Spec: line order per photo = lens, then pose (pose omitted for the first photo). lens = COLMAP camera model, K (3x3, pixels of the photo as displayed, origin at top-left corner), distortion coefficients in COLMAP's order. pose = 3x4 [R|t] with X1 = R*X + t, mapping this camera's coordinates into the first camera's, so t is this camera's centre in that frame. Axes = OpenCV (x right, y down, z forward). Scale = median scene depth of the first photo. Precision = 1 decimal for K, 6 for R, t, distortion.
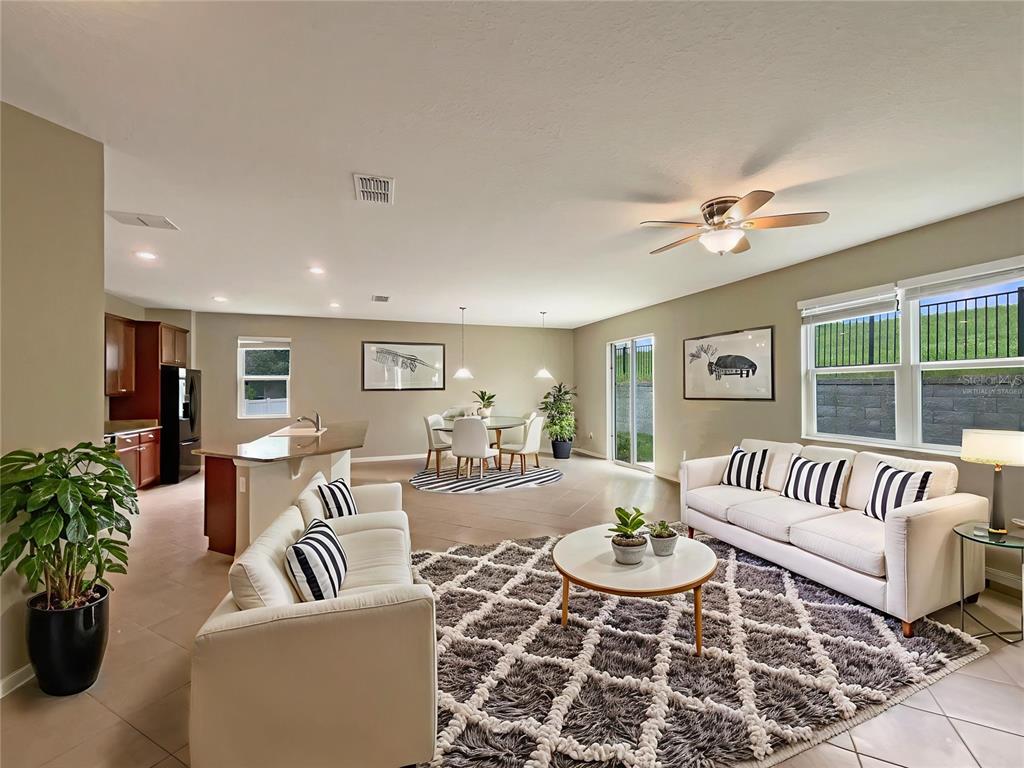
lens RADIAL K [[424.0, 0, 505.4], [0, 424.0, 389.9], [0, 0, 1]] dist [0.007086, 0.000708]
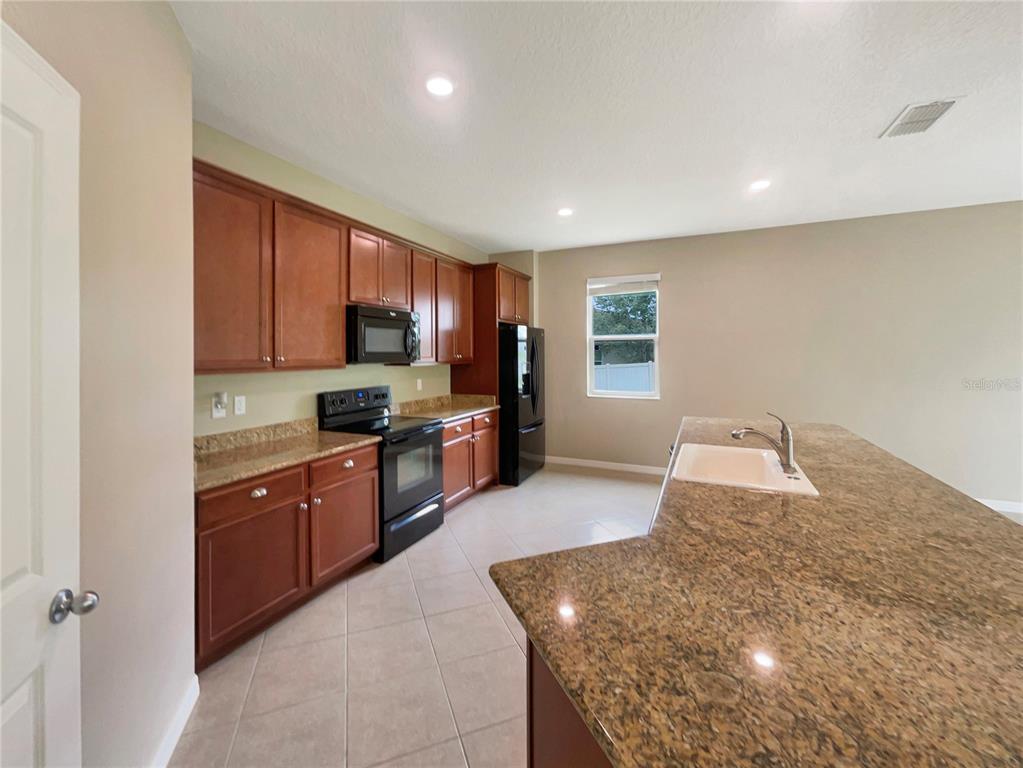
lens RADIAL K [[421.5, 0, 491.5], [0, 421.5, 348.3], [0, 0, 1]] dist [0.003653, 0.001940]
pose [[0.720276, -0.011776, -0.693588, -0.306070], [0.004360, 0.999913, -0.012449, -0.004562], [0.693674, 0.005942, 0.720264, 0.457430]]
